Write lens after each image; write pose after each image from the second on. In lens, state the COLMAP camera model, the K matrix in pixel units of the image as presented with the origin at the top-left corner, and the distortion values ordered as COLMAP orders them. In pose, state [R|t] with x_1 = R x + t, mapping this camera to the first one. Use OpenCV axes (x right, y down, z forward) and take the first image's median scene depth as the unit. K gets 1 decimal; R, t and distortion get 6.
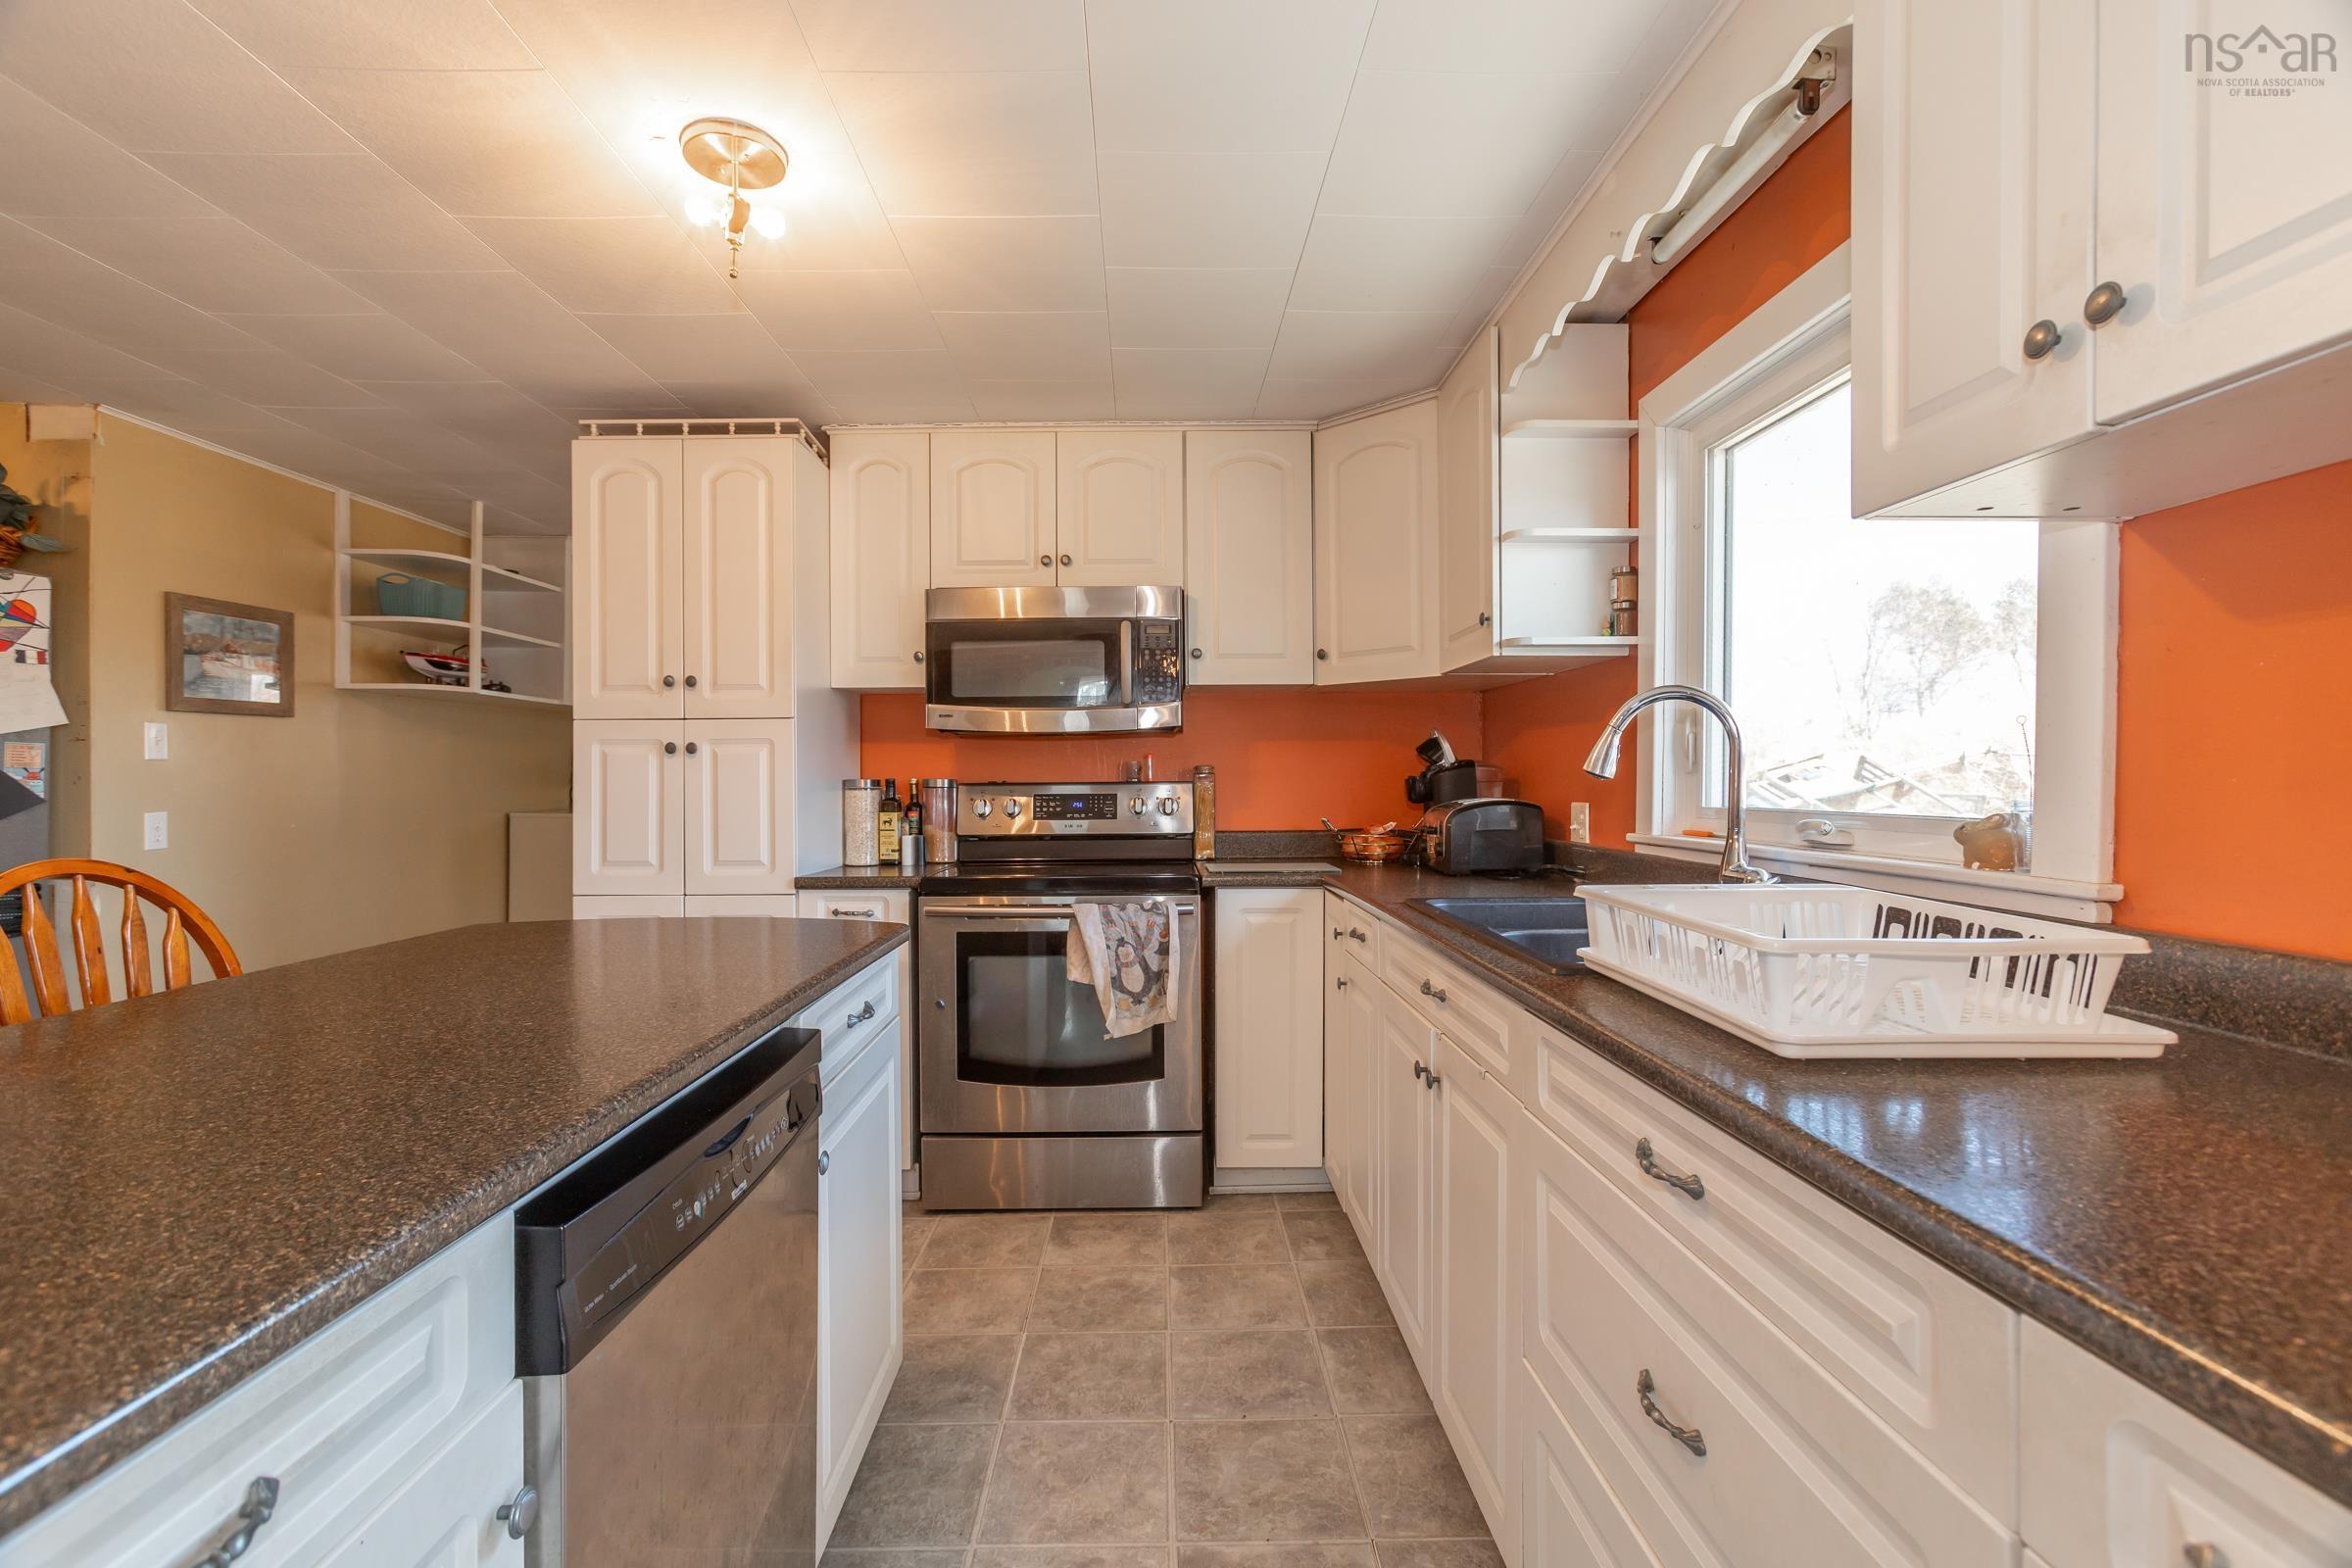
lens RADIAL K [[1042.7, 0, 1166.4], [0, 1042.7, 778.7], [0, 0, 1]] dist [-0.023888, 0.018908]
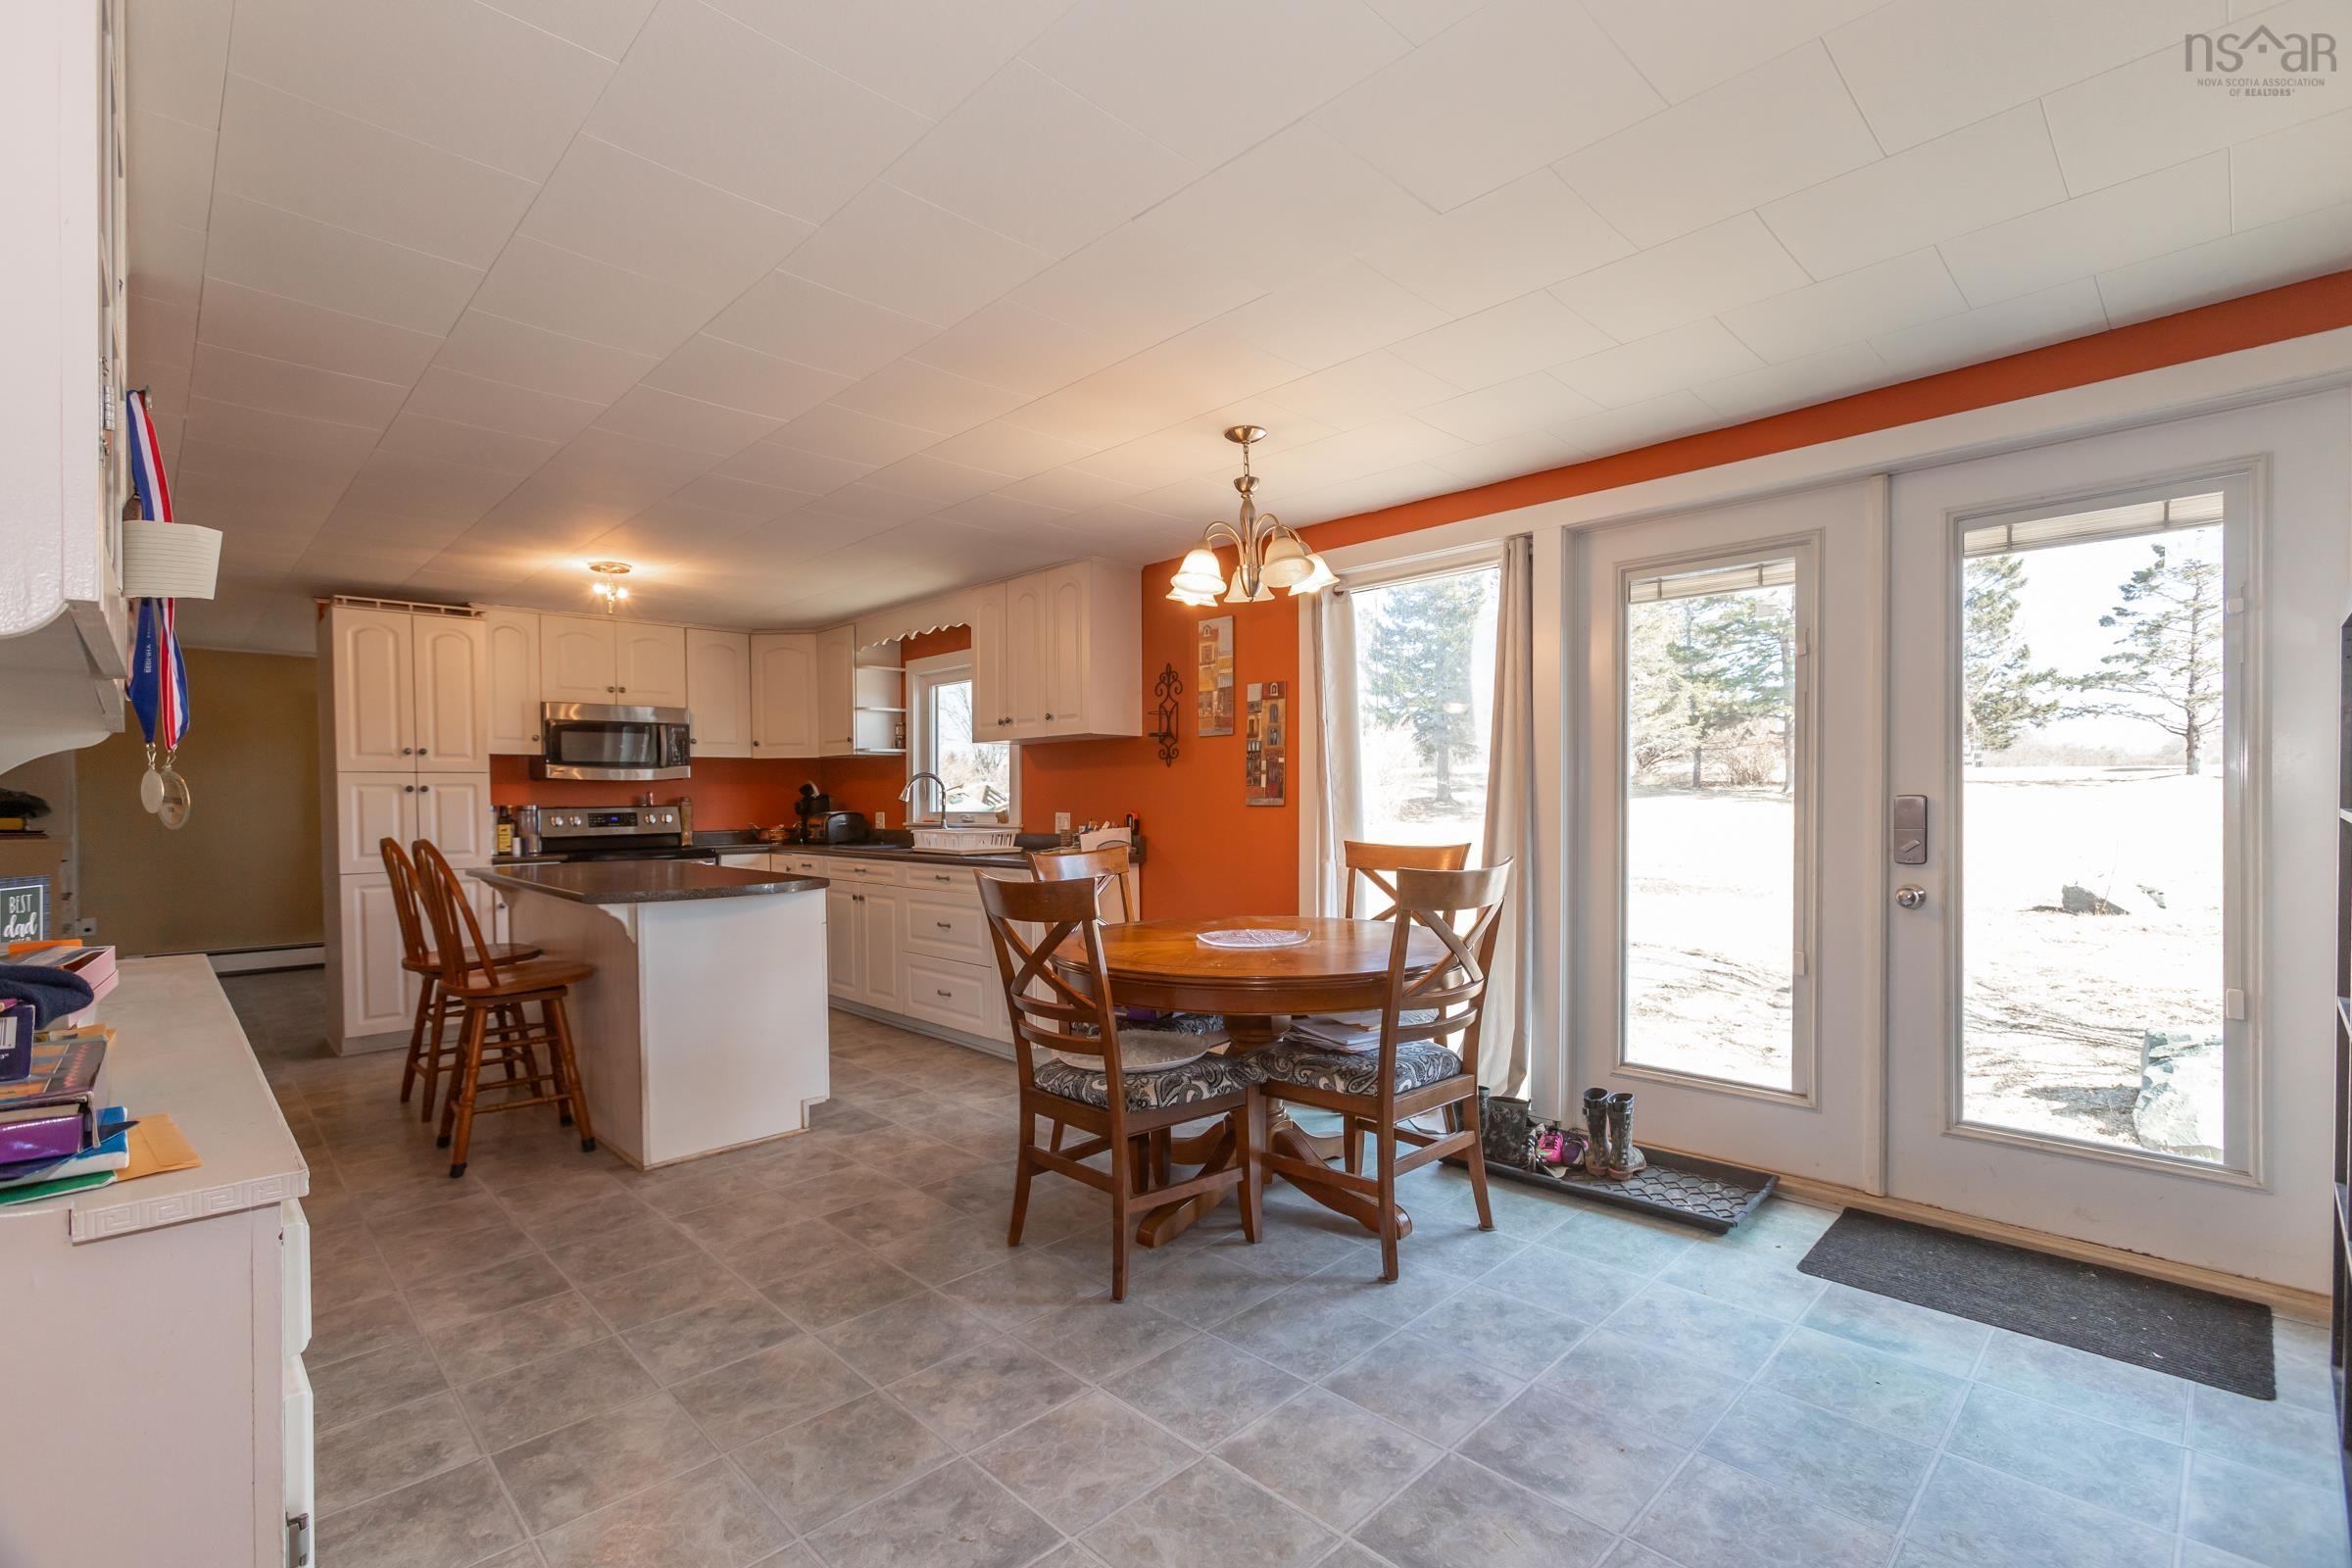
lens RADIAL K [[1051.8, 0, 1176.9], [0, 1051.8, 812.8], [0, 0, 1]] dist [-0.037443, 0.026532]
pose [[0.720384, -0.013955, 0.693435, -0.757515], [0.008523, 0.999900, 0.011268, 0.002714], [-0.693523, -0.002207, 0.720431, -1.182506]]
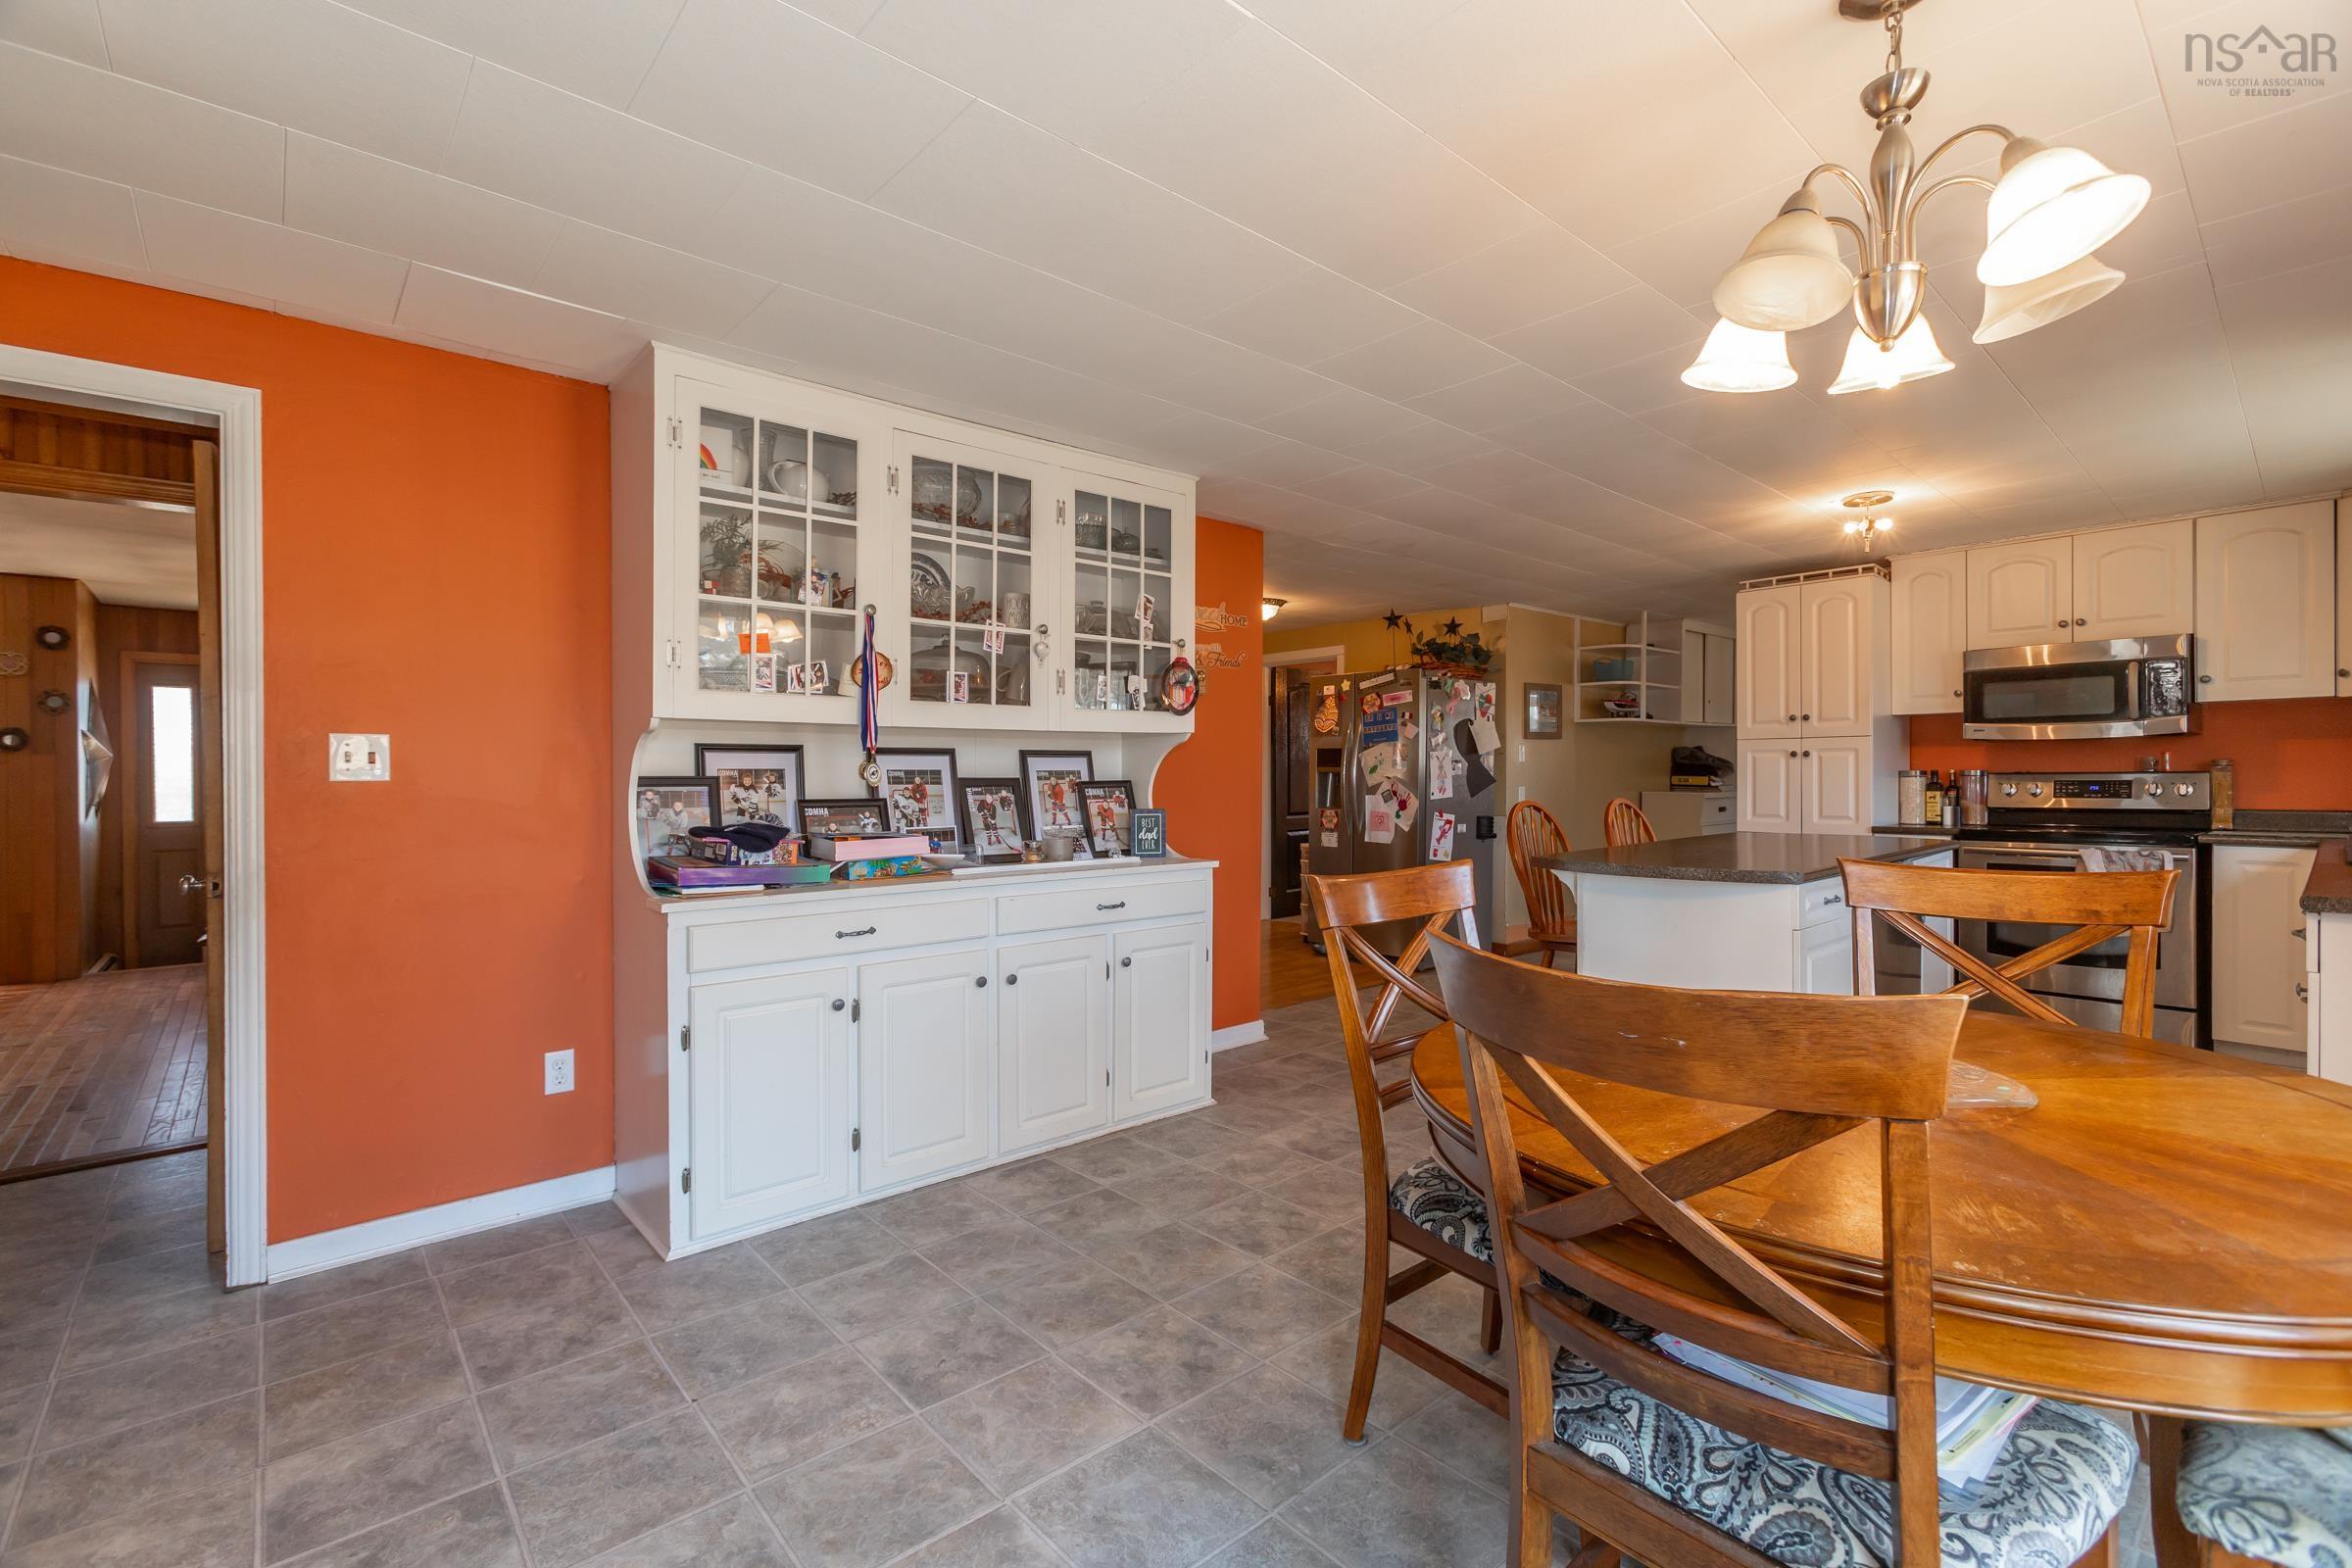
lens RADIAL K [[1051.4, 0, 1167.4], [0, 1051.4, 780.2], [0, 0, 1]] dist [-0.024176, 0.019194]
pose [[0.647092, 0.004720, -0.762397, 0.214572], [0.003217, 0.999955, 0.008922, -0.002911], [0.762405, -0.008226, 0.647048, -1.036748]]
